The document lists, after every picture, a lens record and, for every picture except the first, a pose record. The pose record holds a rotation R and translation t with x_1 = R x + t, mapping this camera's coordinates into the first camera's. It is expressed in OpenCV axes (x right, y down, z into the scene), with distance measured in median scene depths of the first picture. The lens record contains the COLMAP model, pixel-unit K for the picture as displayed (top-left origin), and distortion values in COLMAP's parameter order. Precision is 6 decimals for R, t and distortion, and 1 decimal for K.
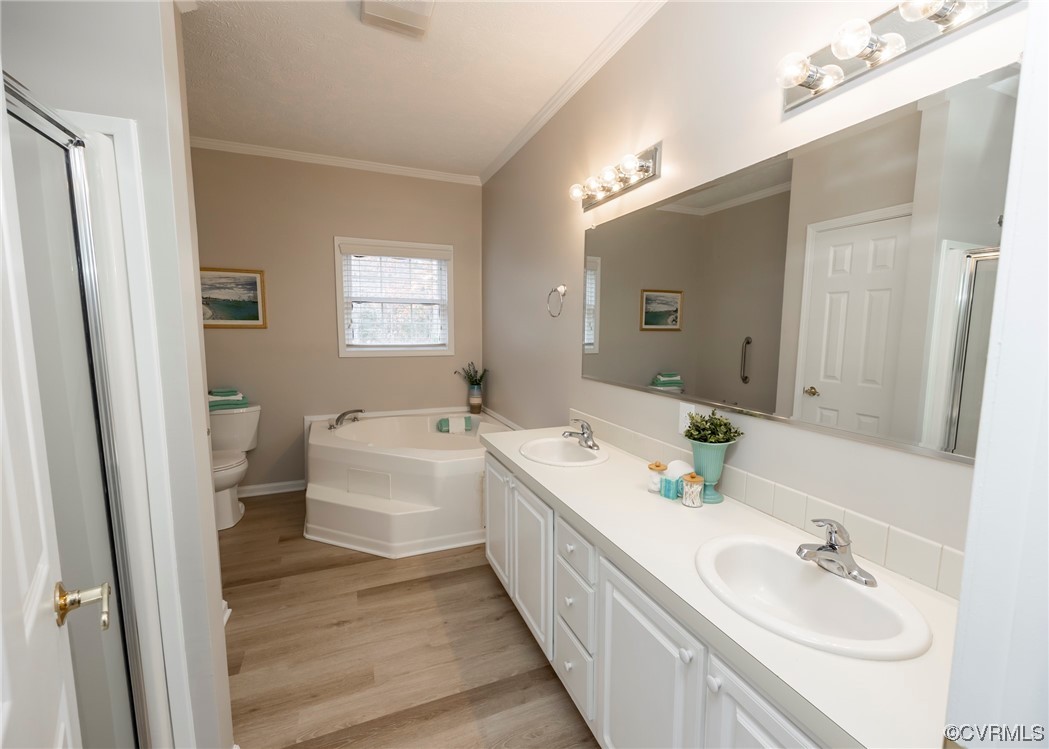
lens RADIAL K [[448.1, 0, 529.7], [0, 448.1, 371.2], [0, 0, 1]] dist [-0.000693, -0.000198]
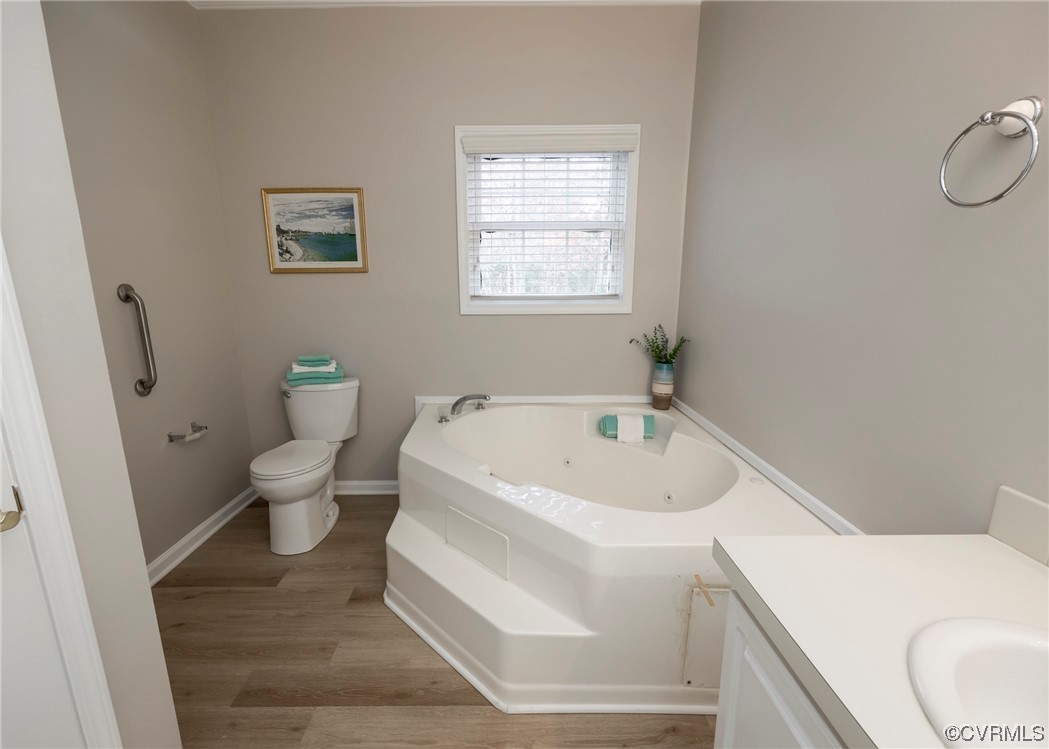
lens RADIAL K [[448.1, 0, 507.6], [0, 448.1, 379.9], [0, 0, 1]] dist [-0.000693, -0.000198]
pose [[0.919375, 0.072050, -0.386728, -0.088048], [-0.024660, 0.991706, 0.126136, -0.020383], [0.392609, -0.106430, 0.913527, 0.395097]]
